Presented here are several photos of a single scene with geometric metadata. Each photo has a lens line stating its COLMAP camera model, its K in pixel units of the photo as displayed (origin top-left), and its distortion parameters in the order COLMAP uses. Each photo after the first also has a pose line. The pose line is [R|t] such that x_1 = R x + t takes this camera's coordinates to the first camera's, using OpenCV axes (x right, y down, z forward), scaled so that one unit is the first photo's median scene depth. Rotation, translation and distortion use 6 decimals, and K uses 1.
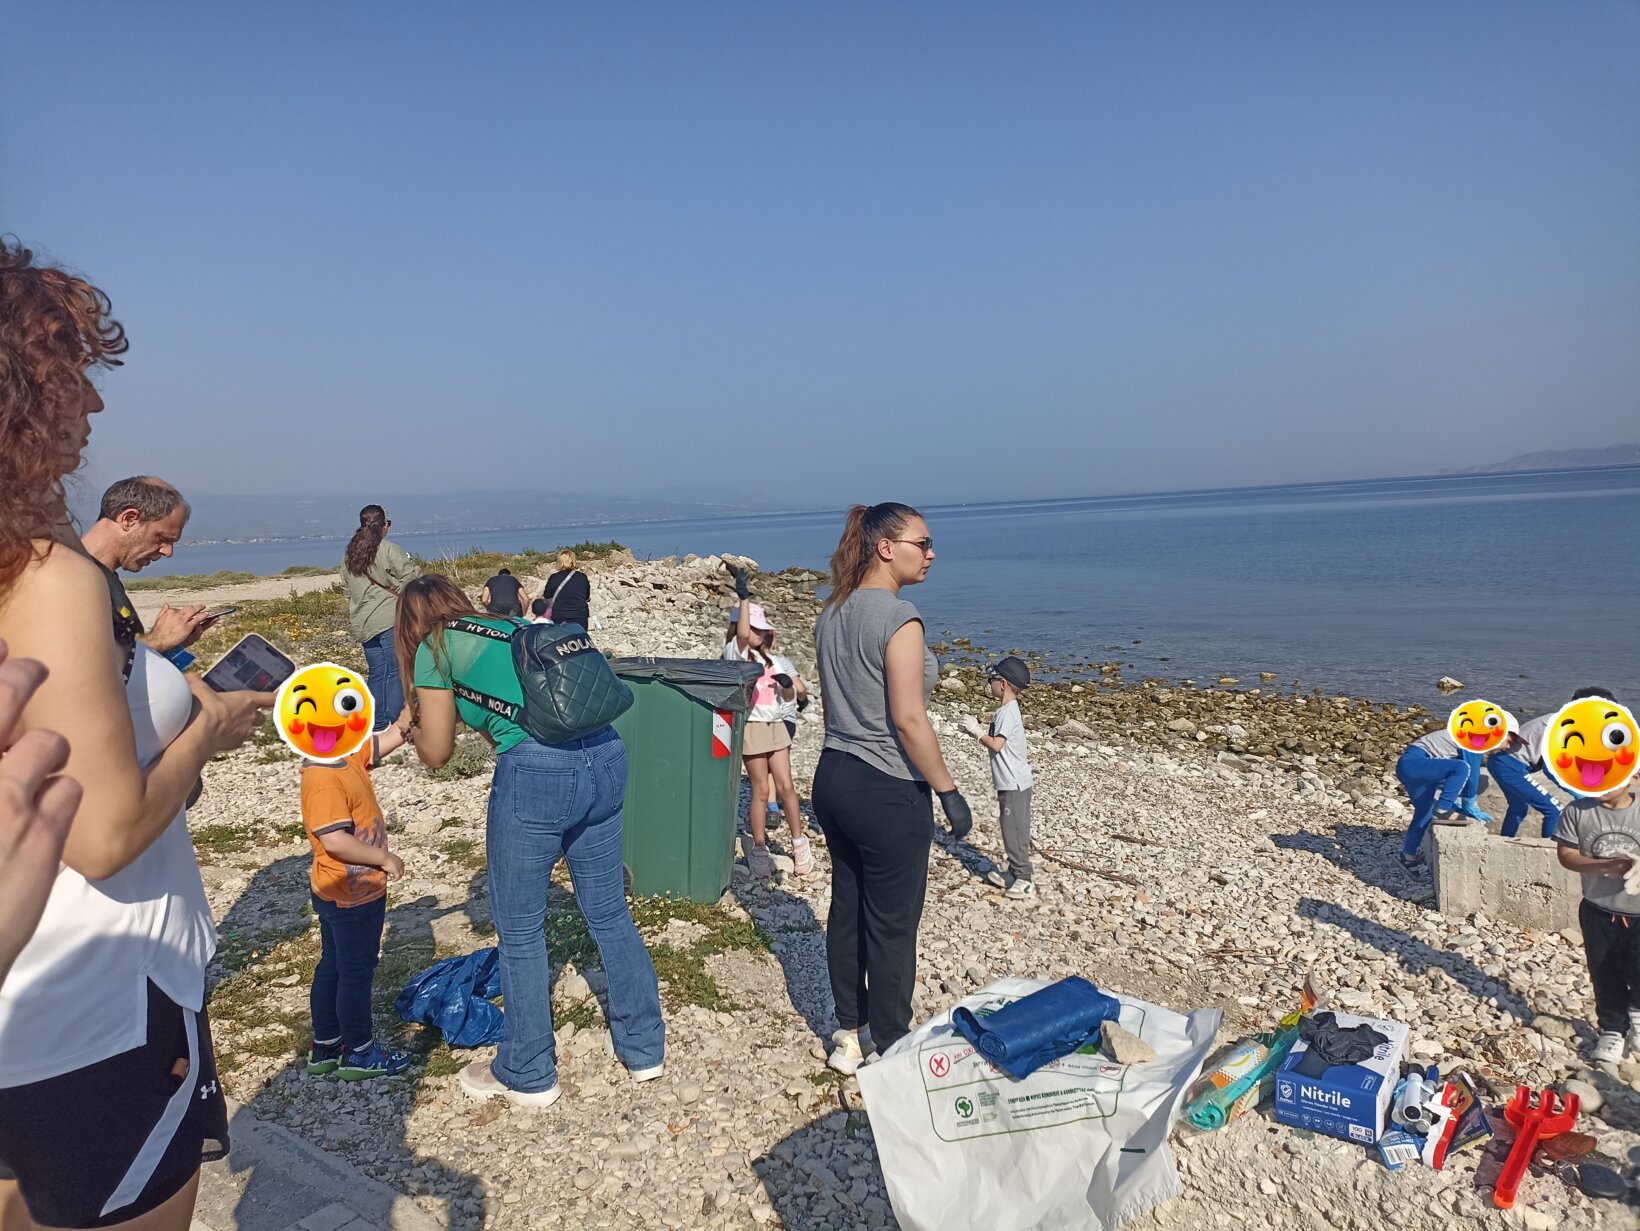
lens RADIAL K [[1177.3, 0, 820.0], [0, 1177.3, 615.5], [0, 0, 1]] dist [0.067921, -0.055831]
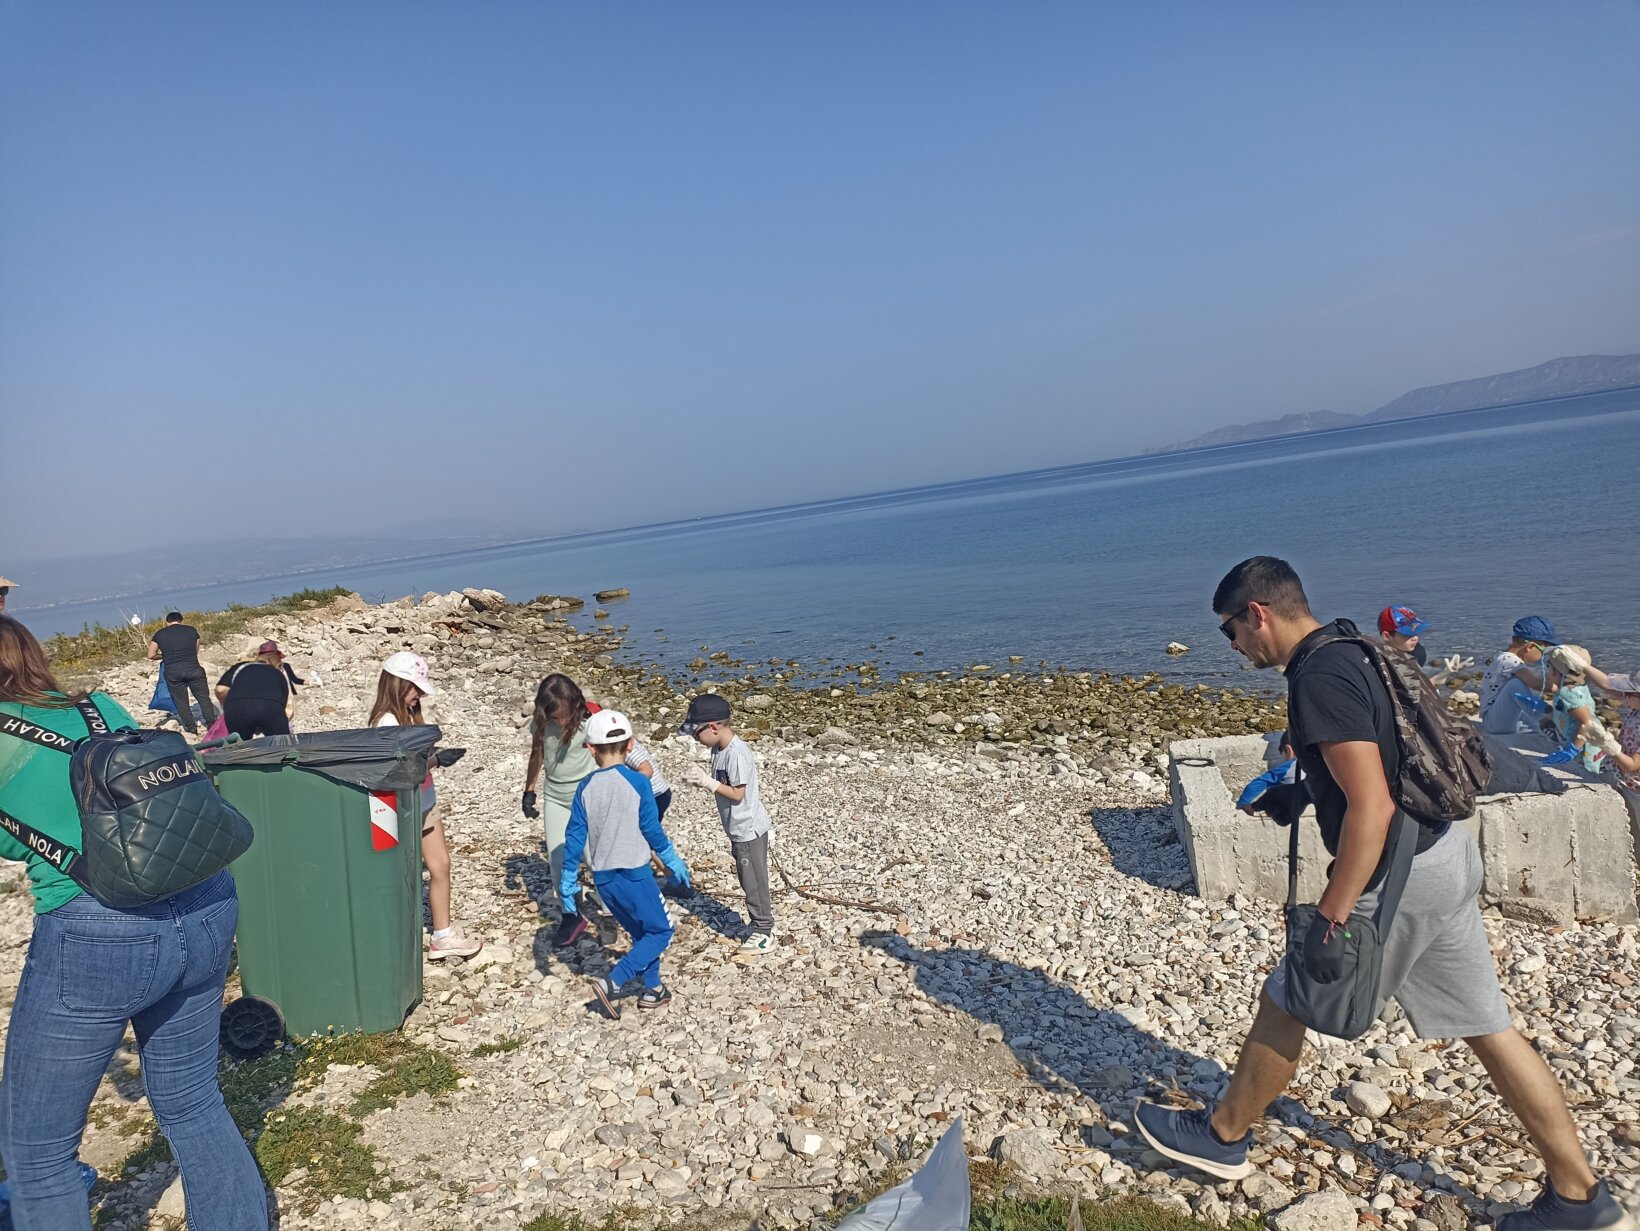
lens RADIAL K [[1177.3, 0, 820.0], [0, 1177.3, 615.5], [0, 0, 1]] dist [0.067921, -0.055831]
pose [[0.975534, -0.098281, 0.196656, 0.041119], [0.100525, 0.994934, -0.001435, -0.005508], [-0.195519, 0.021168, 0.980471, 0.090066]]
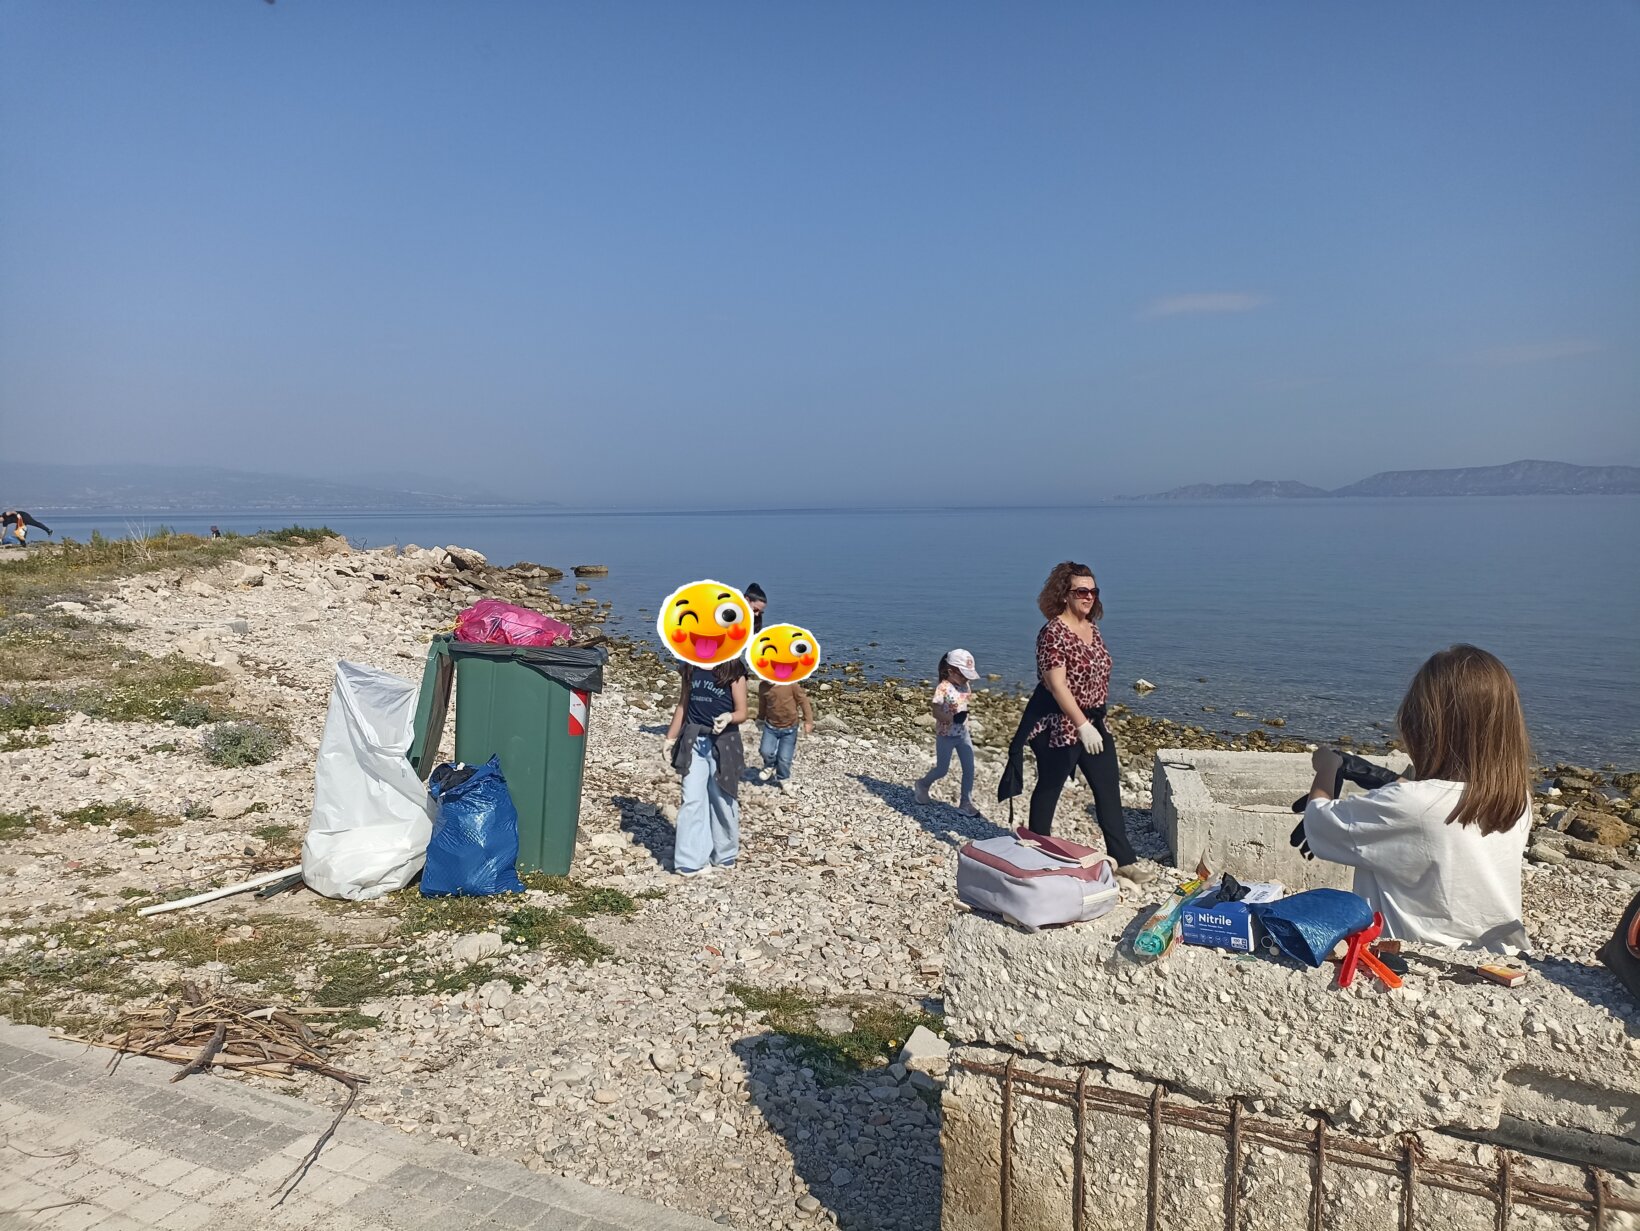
lens RADIAL K [[1184.4, 0, 822.4], [0, 1184.4, 623.7], [0, 0, 1]] dist [0.062739, -0.055022]
pose [[0.971790, 0.023644, 0.234660, -0.079548], [-0.024764, 0.999692, 0.001828, 0.009814], [-0.234544, -0.007587, 0.972076, -0.045832]]
